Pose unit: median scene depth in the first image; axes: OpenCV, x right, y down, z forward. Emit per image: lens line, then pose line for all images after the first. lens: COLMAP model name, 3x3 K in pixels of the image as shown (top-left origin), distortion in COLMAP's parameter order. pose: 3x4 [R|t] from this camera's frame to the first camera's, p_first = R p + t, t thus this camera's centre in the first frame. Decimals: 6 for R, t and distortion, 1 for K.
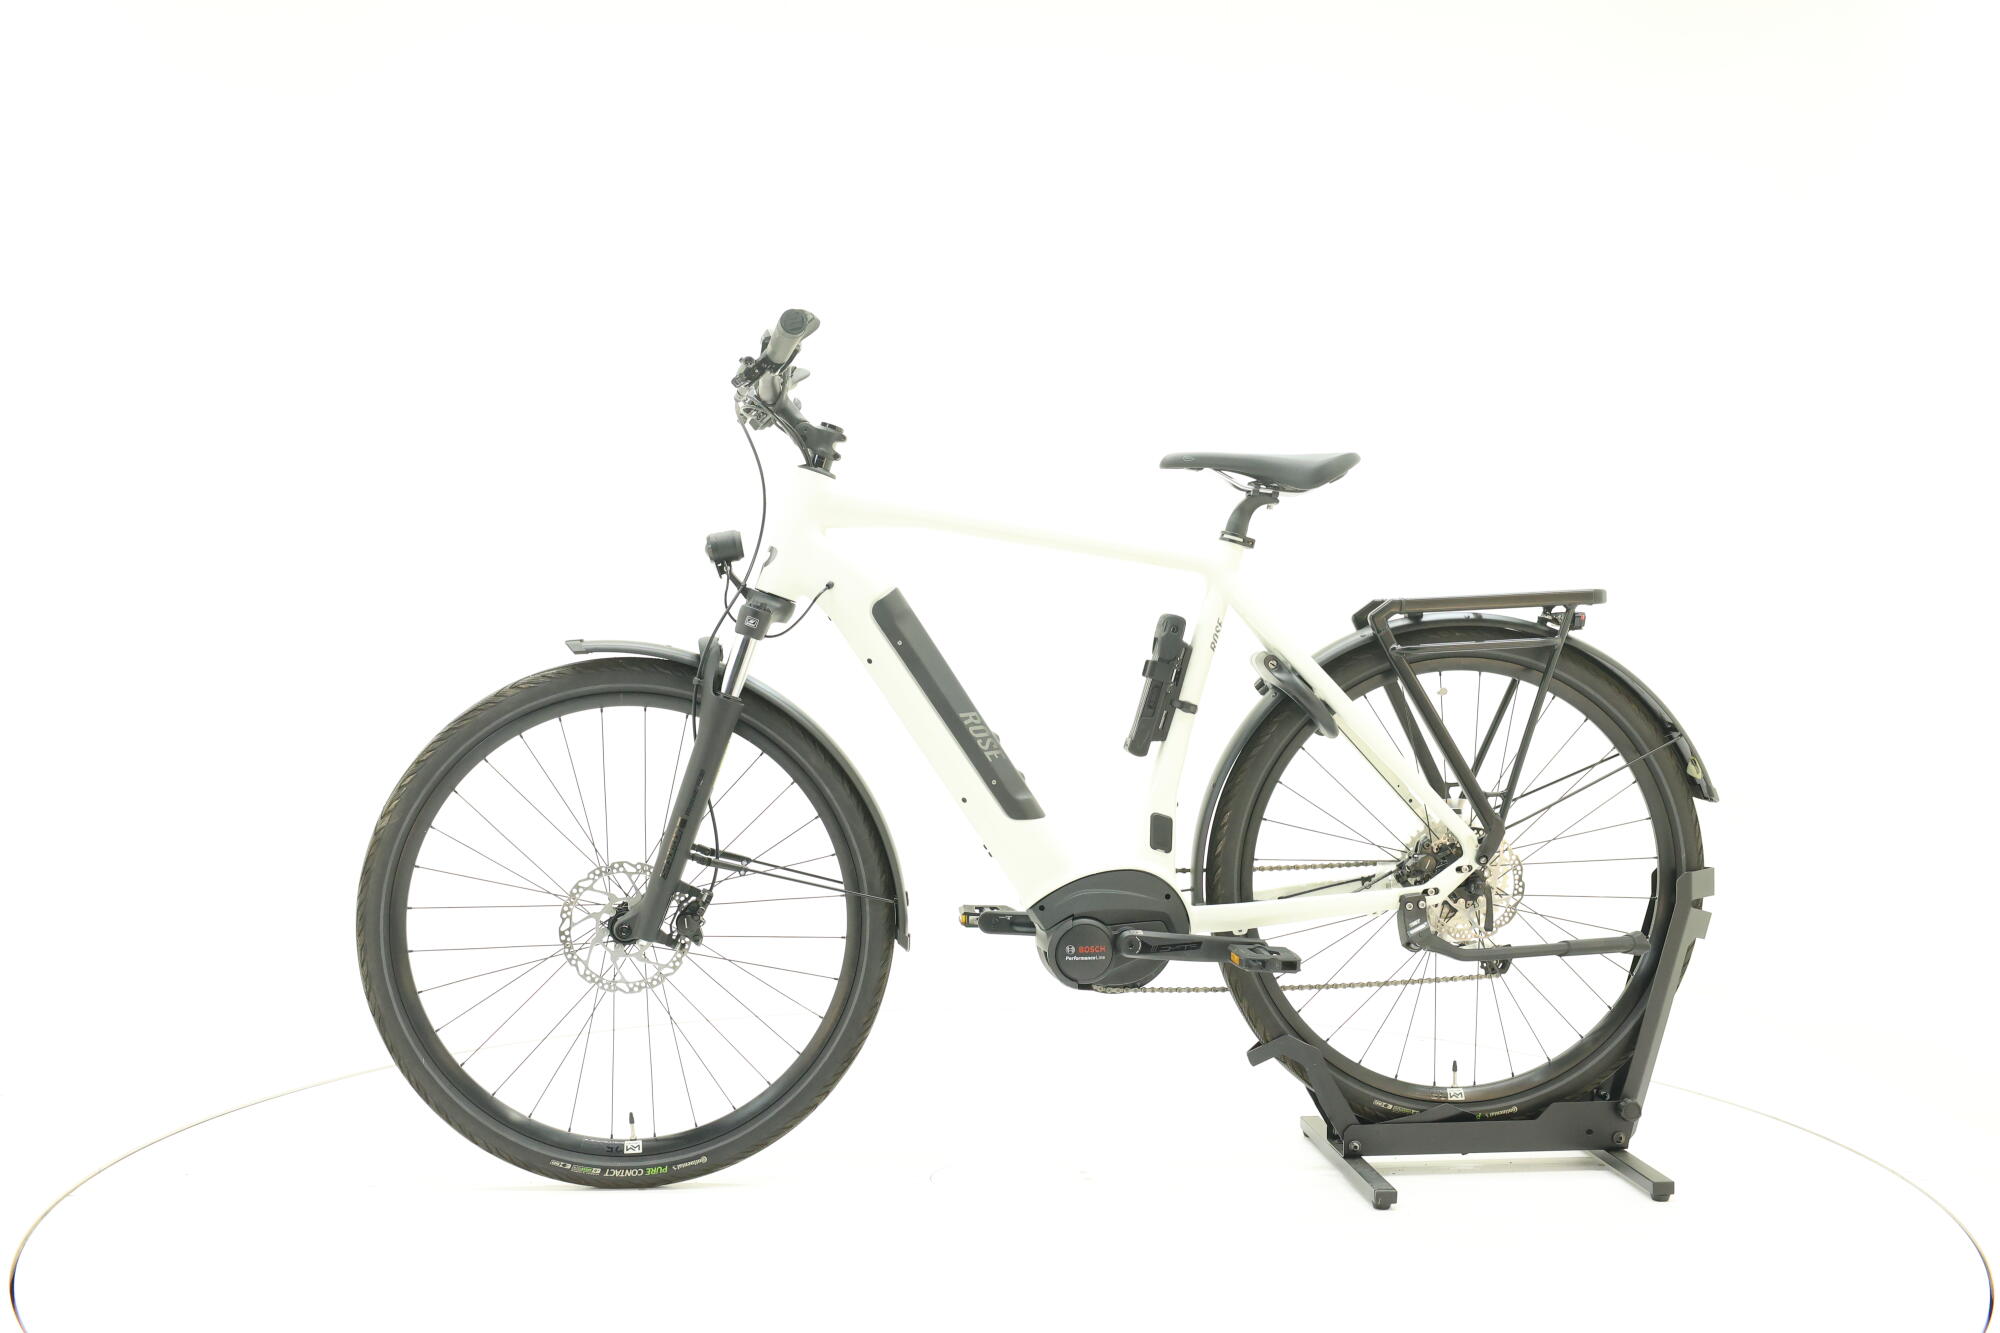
lens RADIAL K [[2144.2, 0, 995.1], [0, 2144.2, 656.4], [0, 0, 1]] dist [-0.022913, 0.000000]
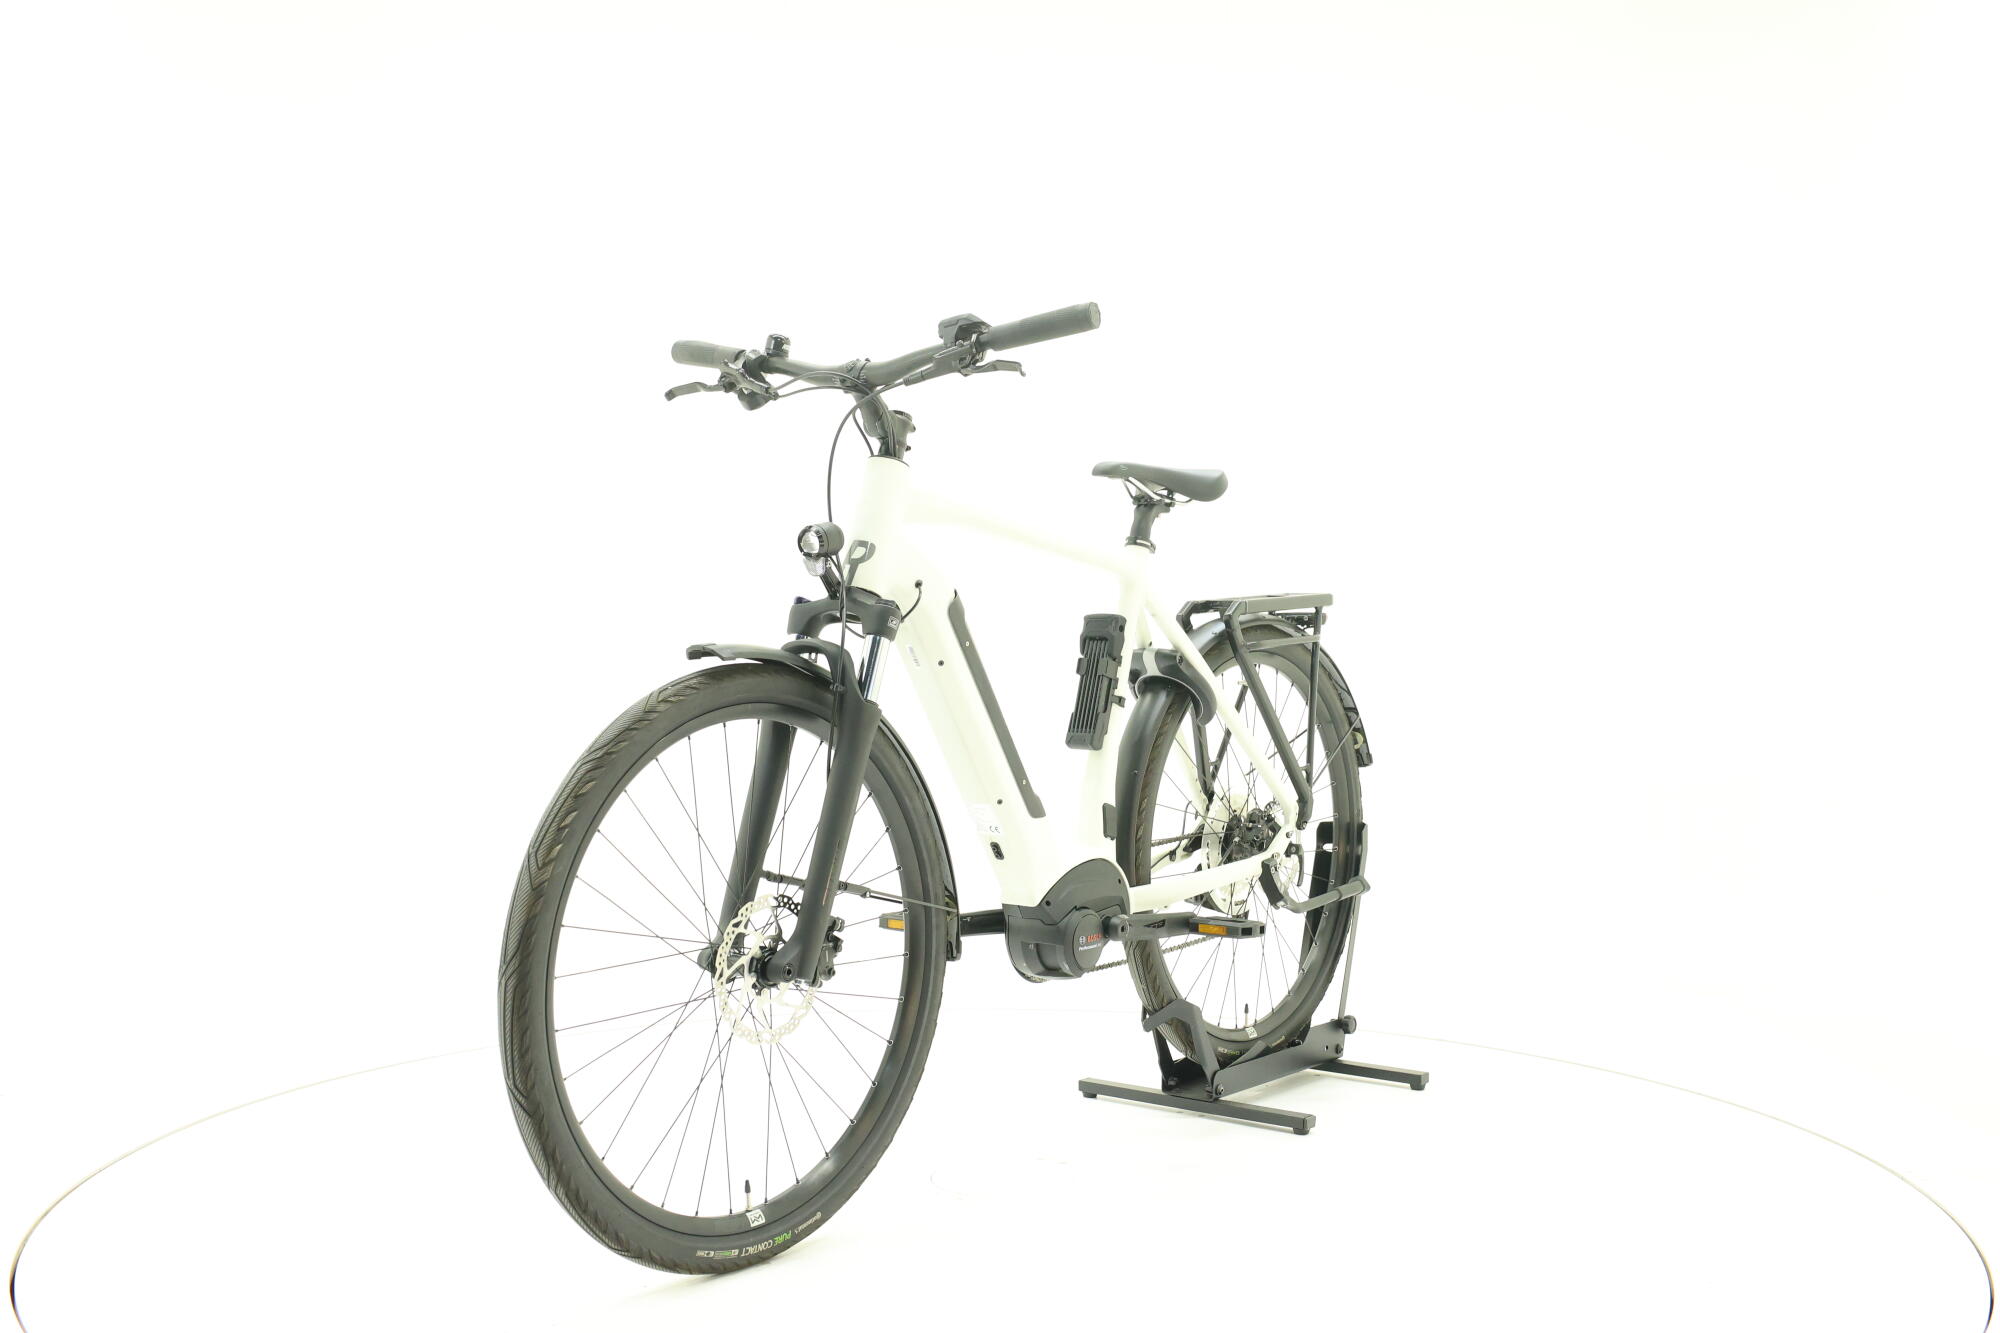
lens RADIAL K [[2144.2, 0, 994.5], [0, 2144.2, 679.6], [0, 0, 1]] dist [-0.022913, 0.000000]
pose [[0.704832, -0.026012, 0.708897, -0.701653], [0.027288, 0.999582, 0.009547, 0.001090], [-0.708849, 0.012616, 0.705247, 0.294287]]
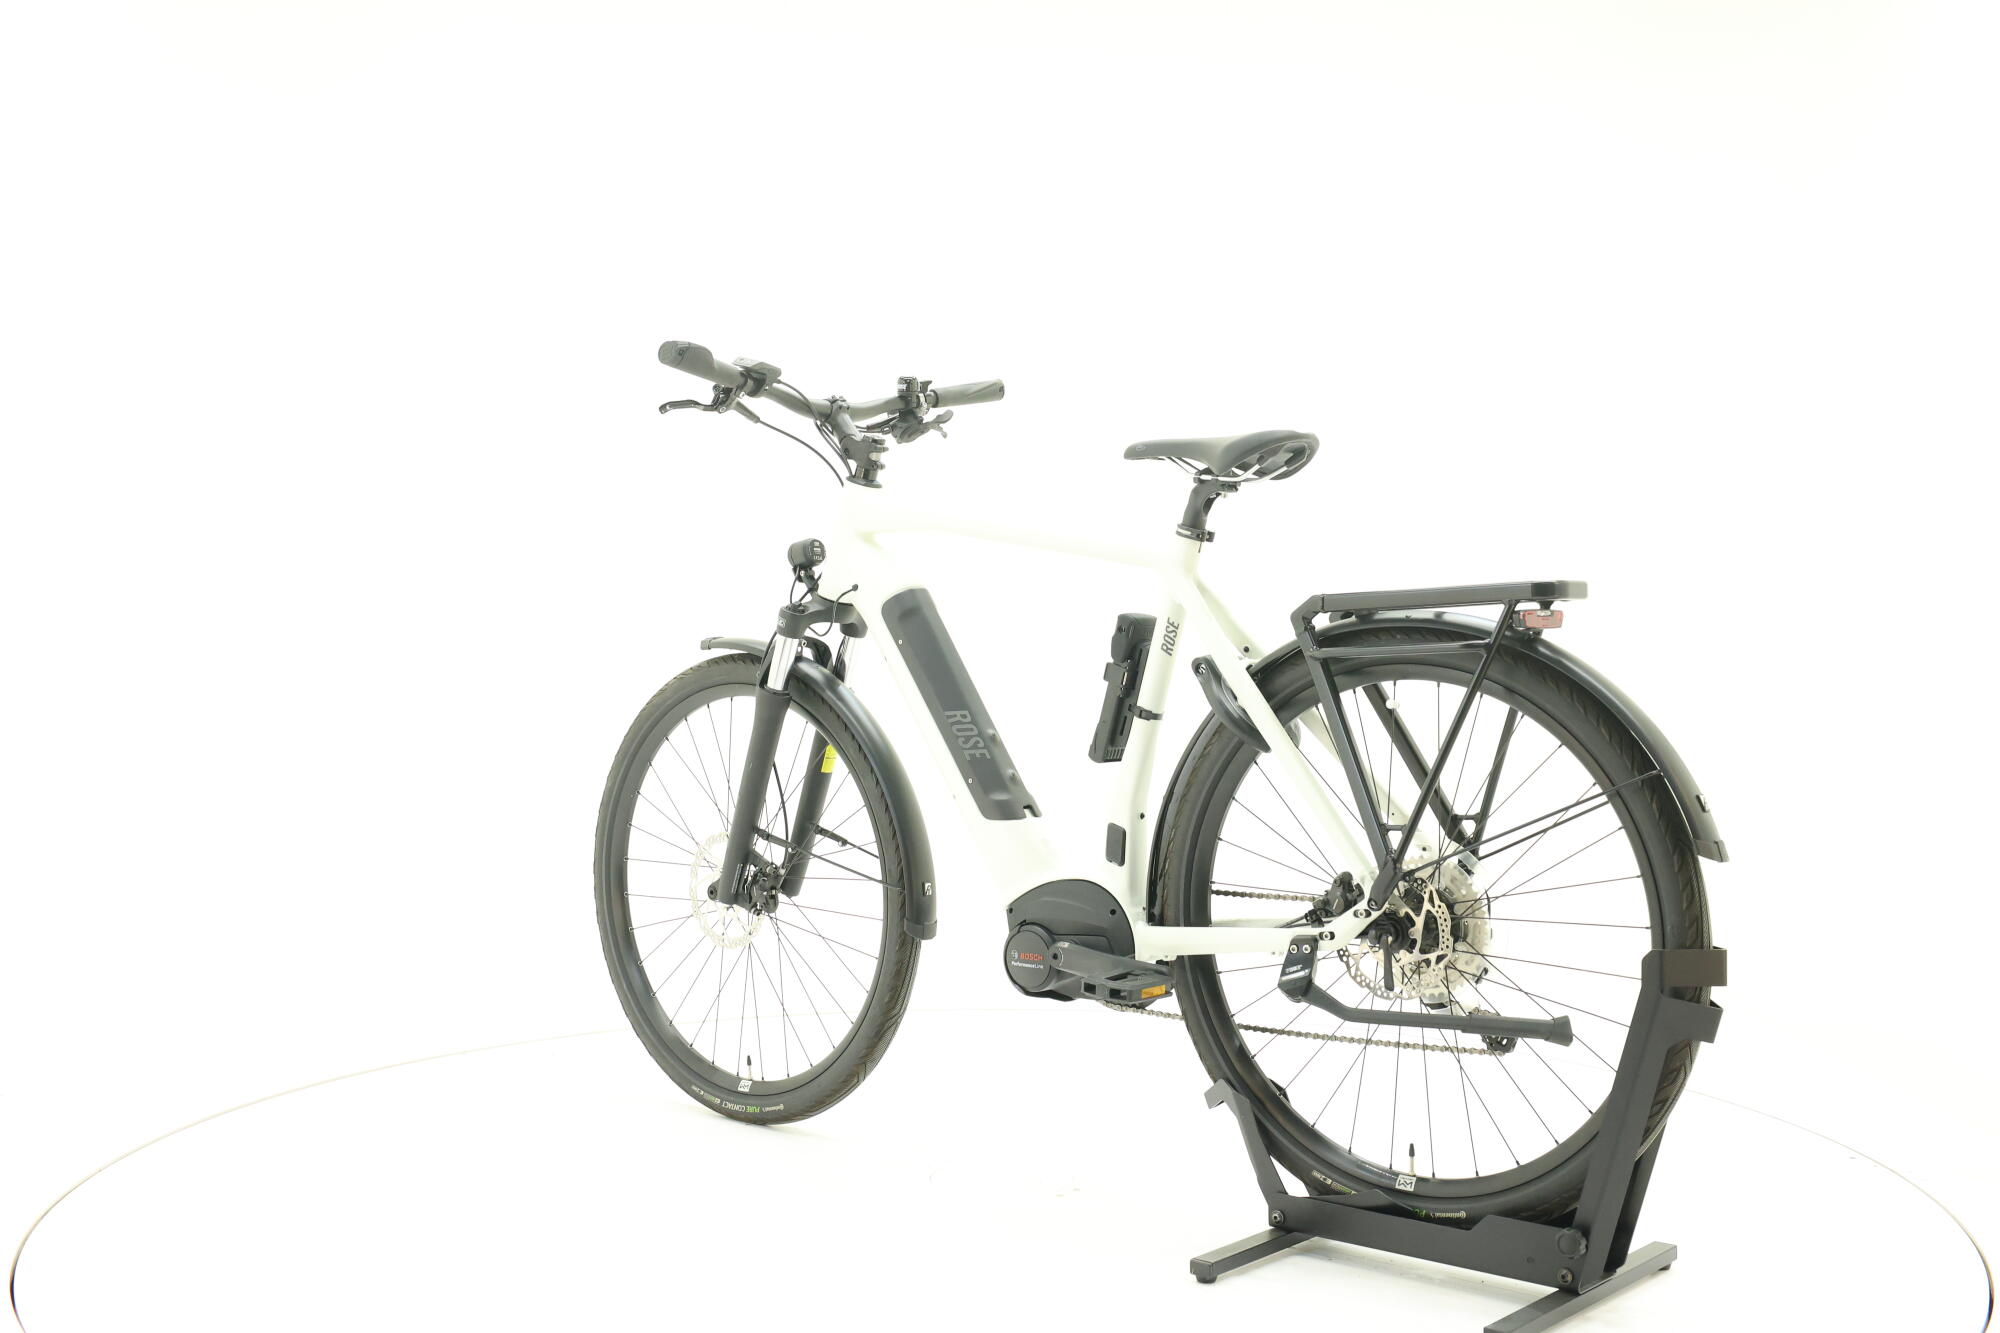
lens RADIAL K [[2144.2, 0, 996.0], [0, 2144.2, 655.5], [0, 0, 1]] dist [-0.022913, 0.000000]
pose [[0.686595, 0.010688, -0.726962, 0.724989], [-0.011372, 0.999927, 0.003960, -0.004581], [0.726952, 0.005548, 0.686666, 0.307603]]
